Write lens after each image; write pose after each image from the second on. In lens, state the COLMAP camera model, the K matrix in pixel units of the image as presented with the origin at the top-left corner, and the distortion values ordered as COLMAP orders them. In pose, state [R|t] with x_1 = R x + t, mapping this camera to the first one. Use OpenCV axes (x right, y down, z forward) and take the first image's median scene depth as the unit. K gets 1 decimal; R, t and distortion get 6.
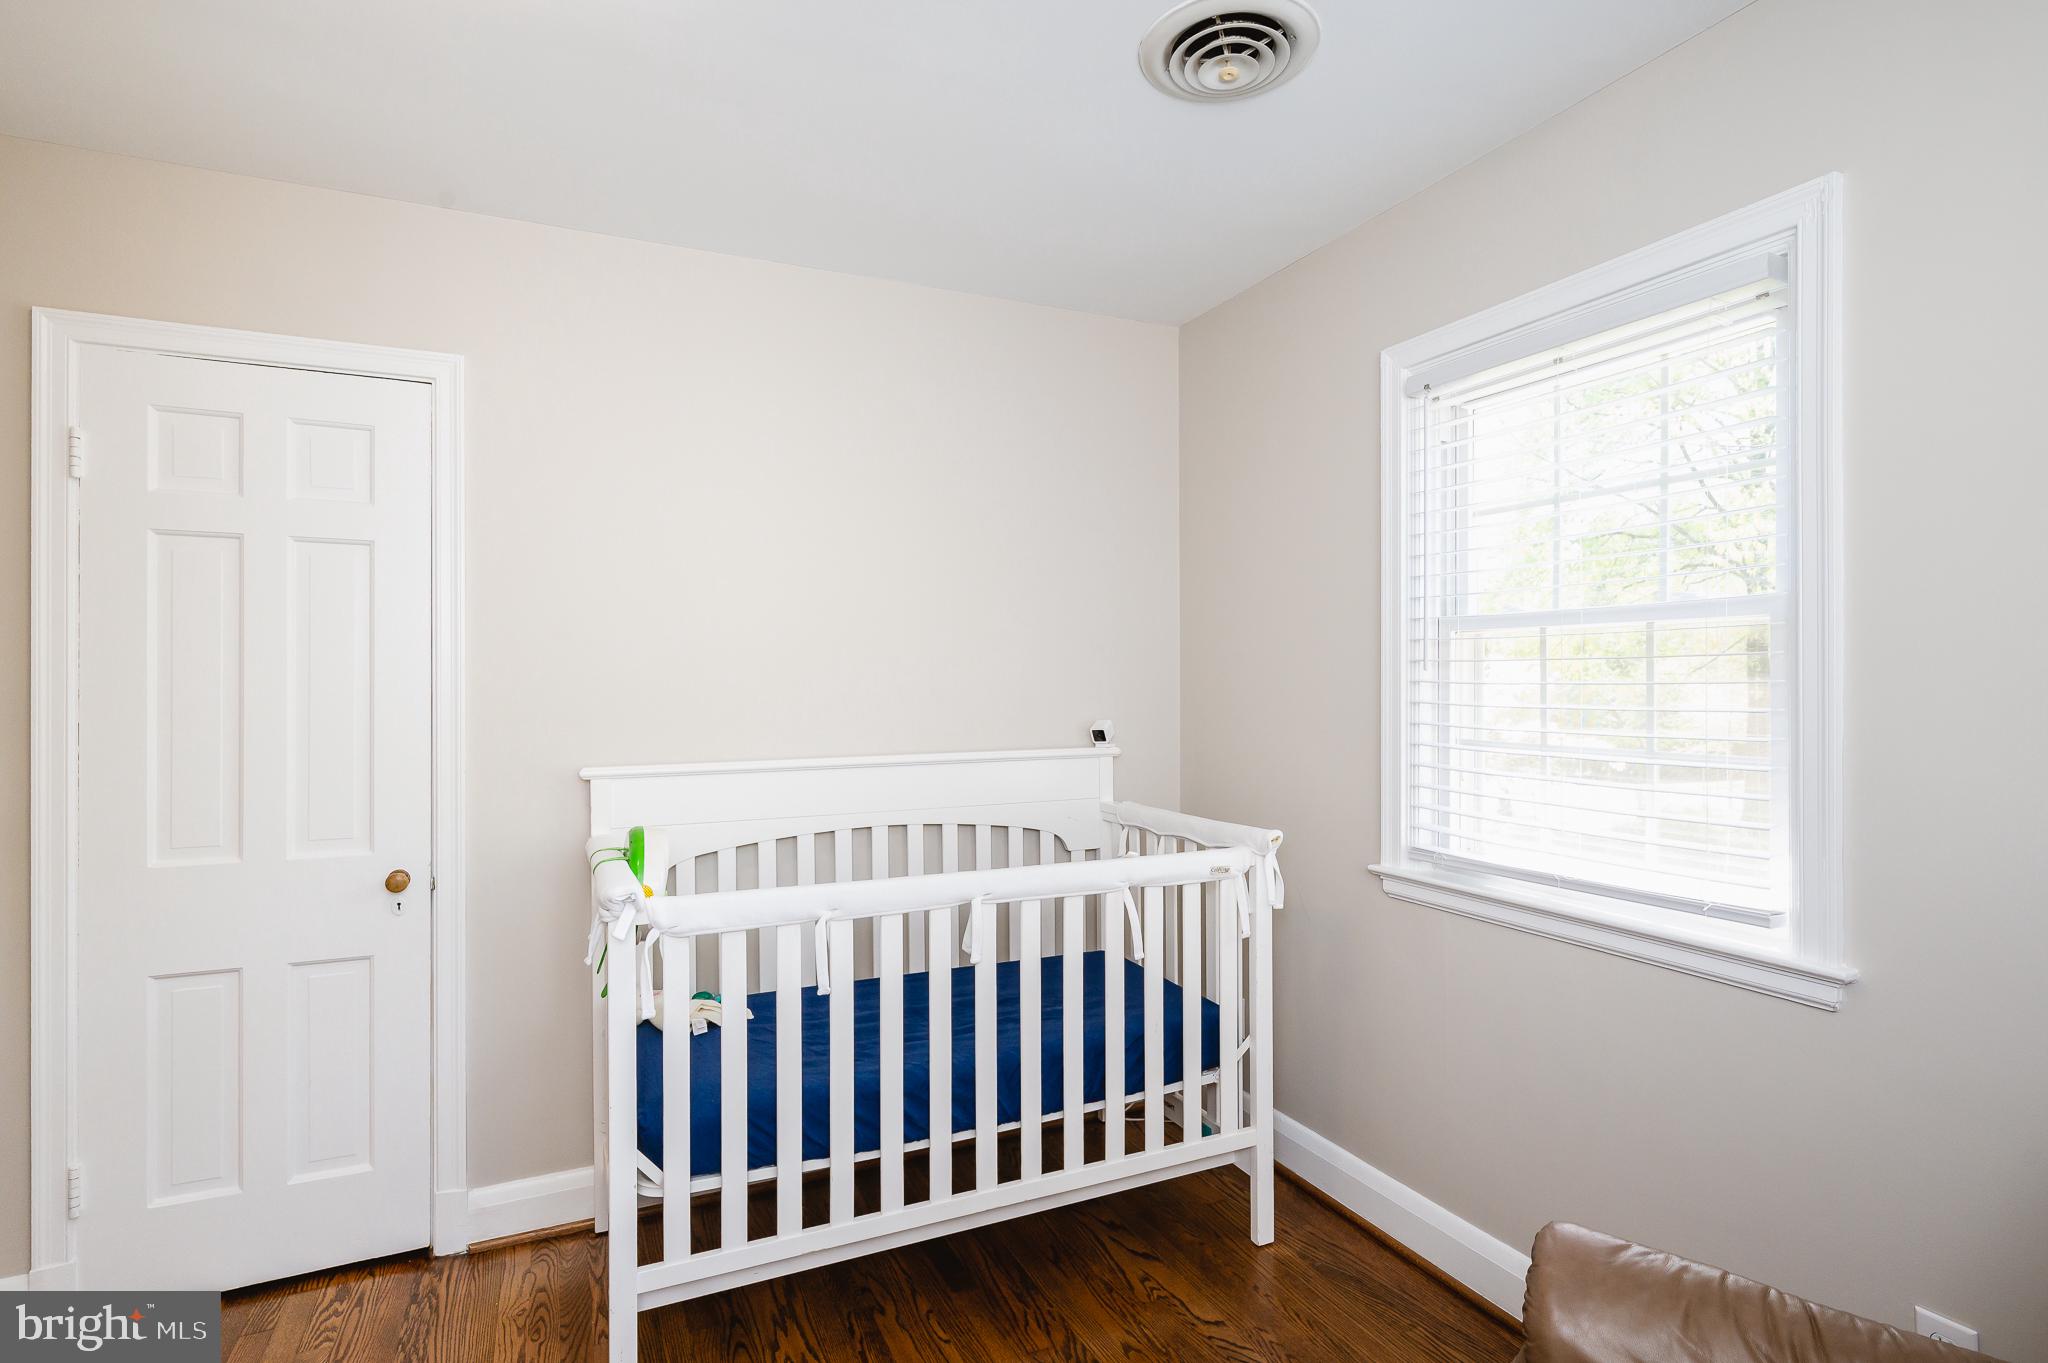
lens RADIAL K [[1002.0, 0, 1029.7], [0, 1002.0, 697.3], [0, 0, 1]] dist [-0.000354, -0.000007]
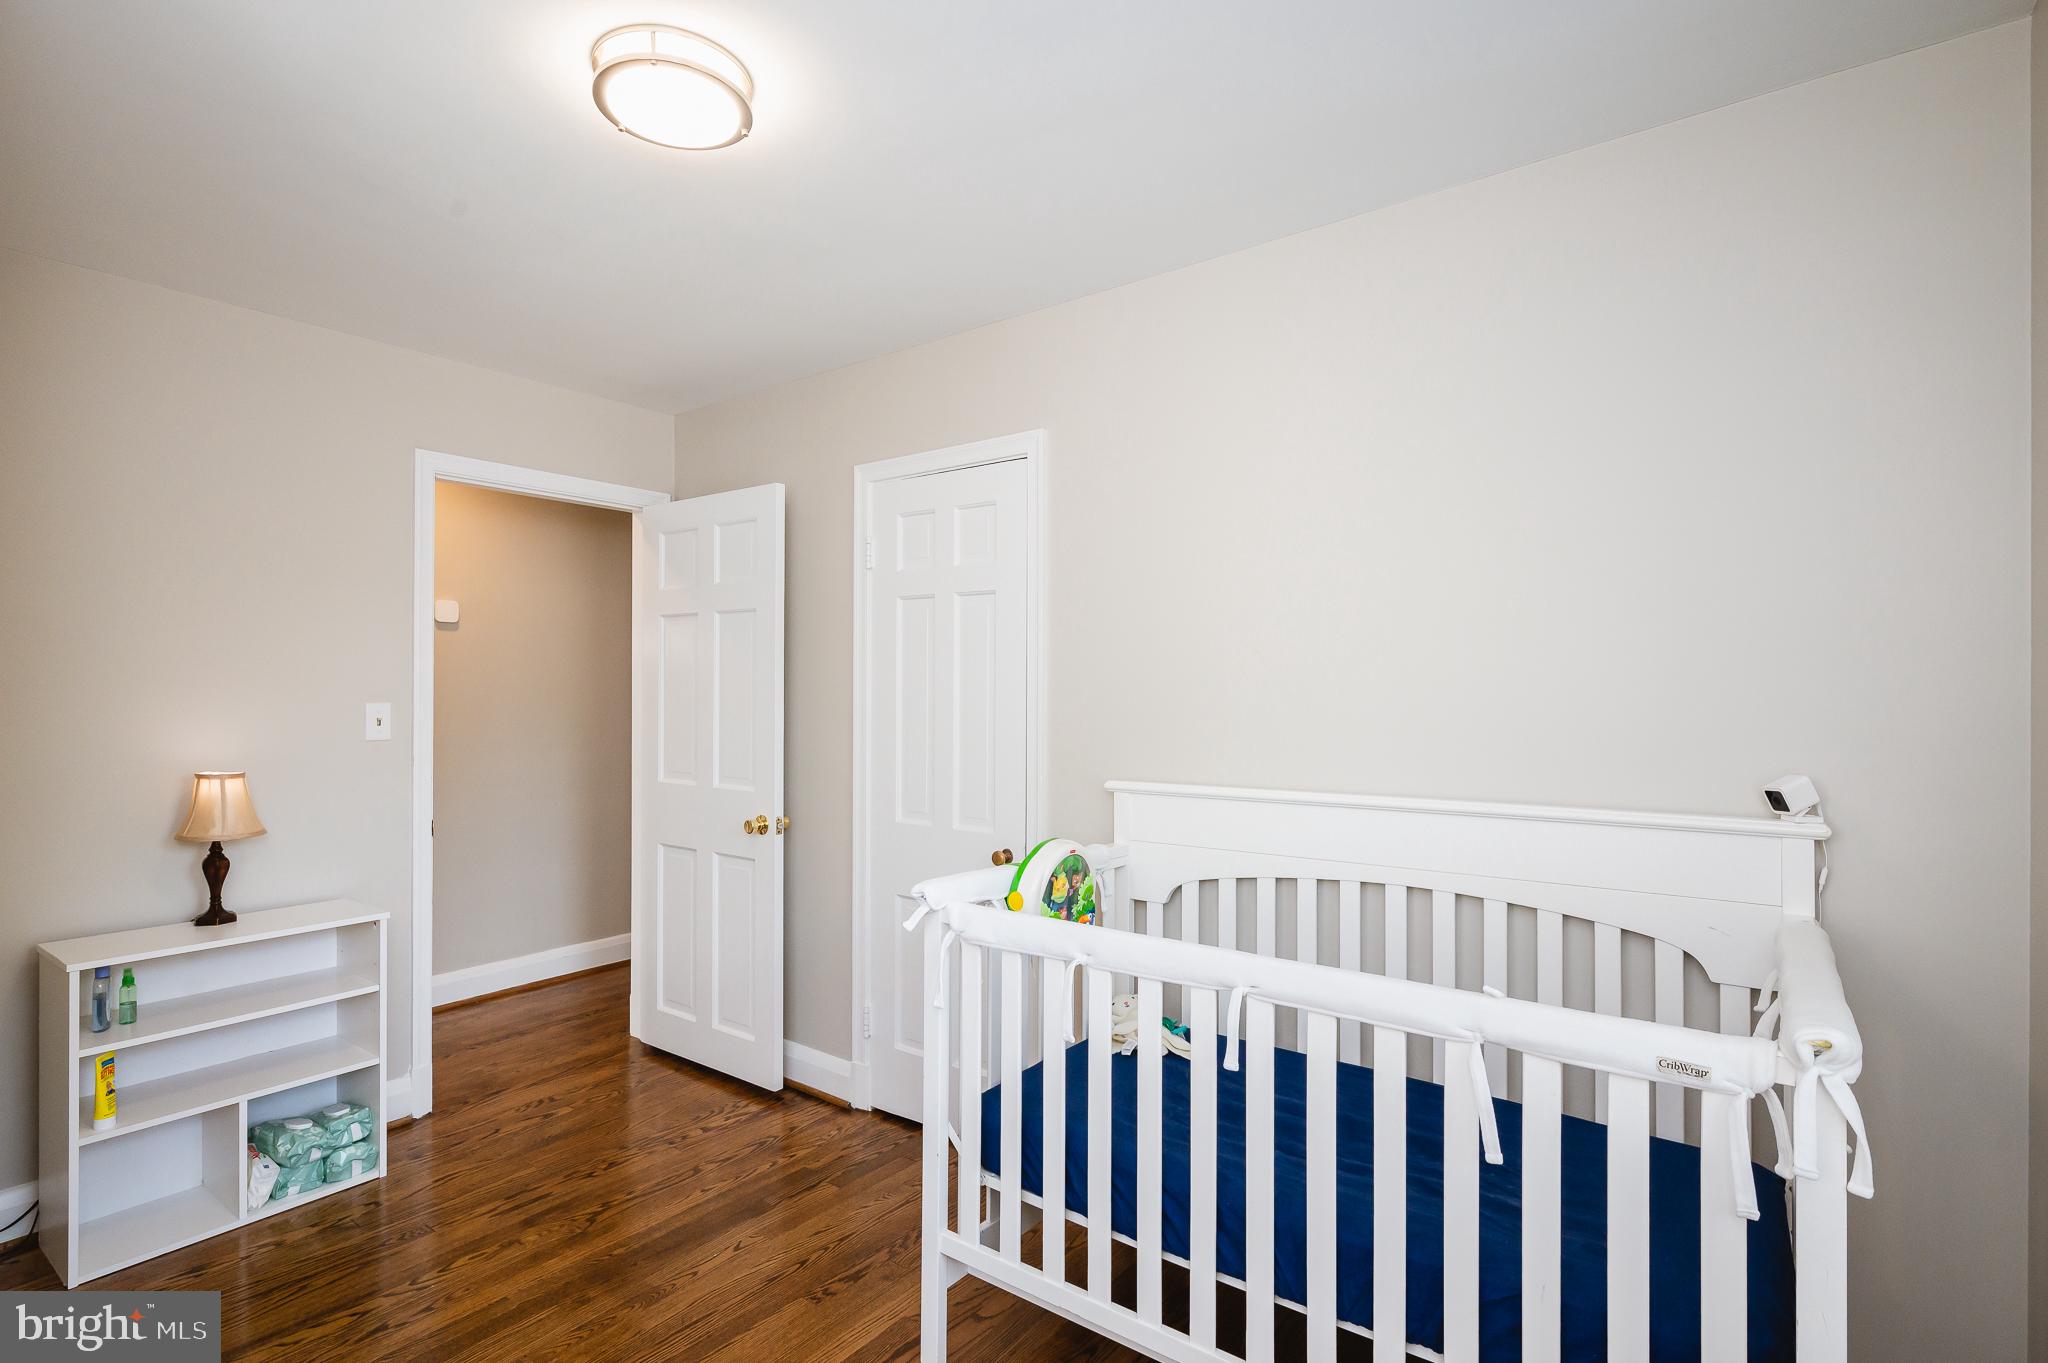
lens RADIAL K [[1026.7, 0, 1024.5], [0, 1026.7, 690.9], [0, 0, 1]] dist [0.002619, 0.000242]
pose [[0.455549, 0.007472, -0.890179, 0.509298], [-0.010636, 0.999939, 0.002950, -0.029798], [0.890147, 0.008125, 0.455601, 0.412836]]
